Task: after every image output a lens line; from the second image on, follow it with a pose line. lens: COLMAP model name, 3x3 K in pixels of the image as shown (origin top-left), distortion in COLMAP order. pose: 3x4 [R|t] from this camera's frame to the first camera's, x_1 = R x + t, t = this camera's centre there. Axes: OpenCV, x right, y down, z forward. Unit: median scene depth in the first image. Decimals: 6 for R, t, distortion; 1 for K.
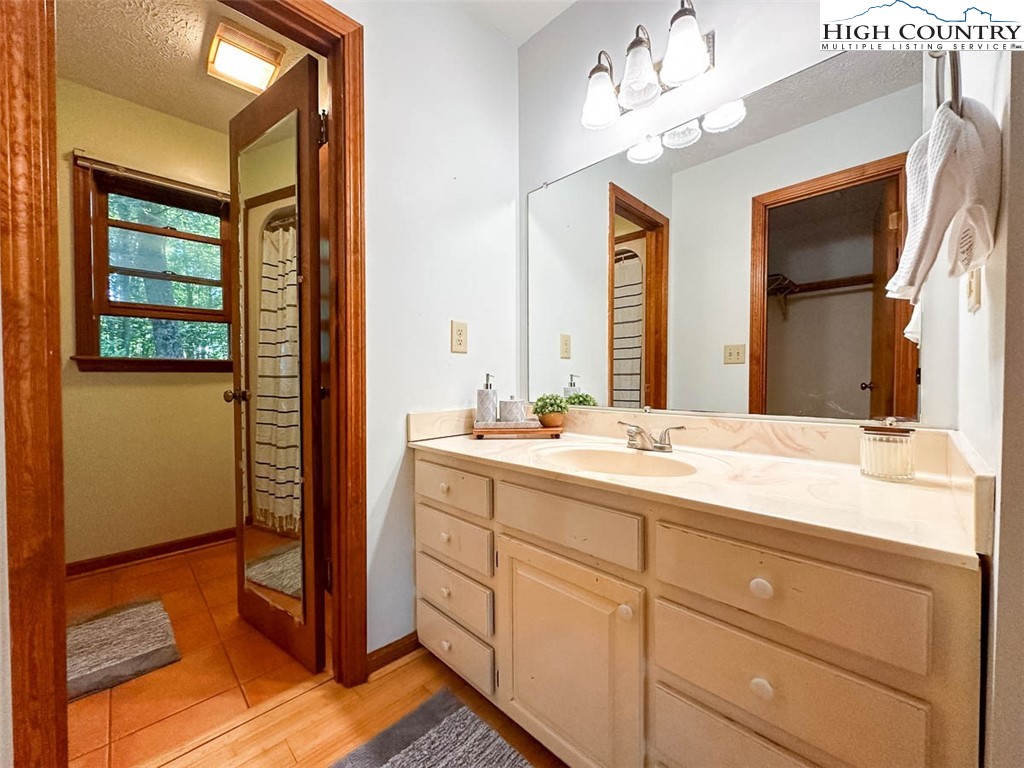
lens RADIAL K [[408.6, 0, 512.0], [0, 408.6, 384.0], [0, 0, 1]] dist [-0.001774, 0.000064]
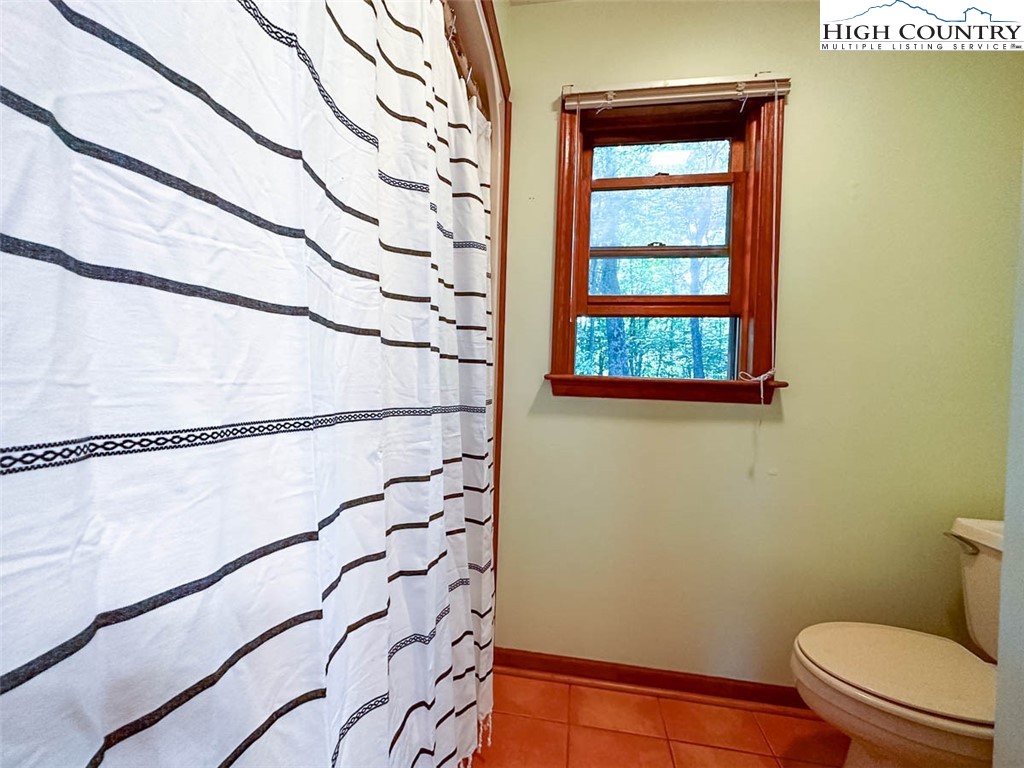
lens RADIAL K [[408.6, 0, 512.0], [0, 408.6, 384.0], [0, 0, 1]] dist [-0.001774, 0.000064]
pose [[0.589288, 0.033679, -0.807221, -0.480927], [-0.047700, 0.998838, 0.006852, -0.047387], [0.806514, 0.034467, 0.590210, 0.474411]]
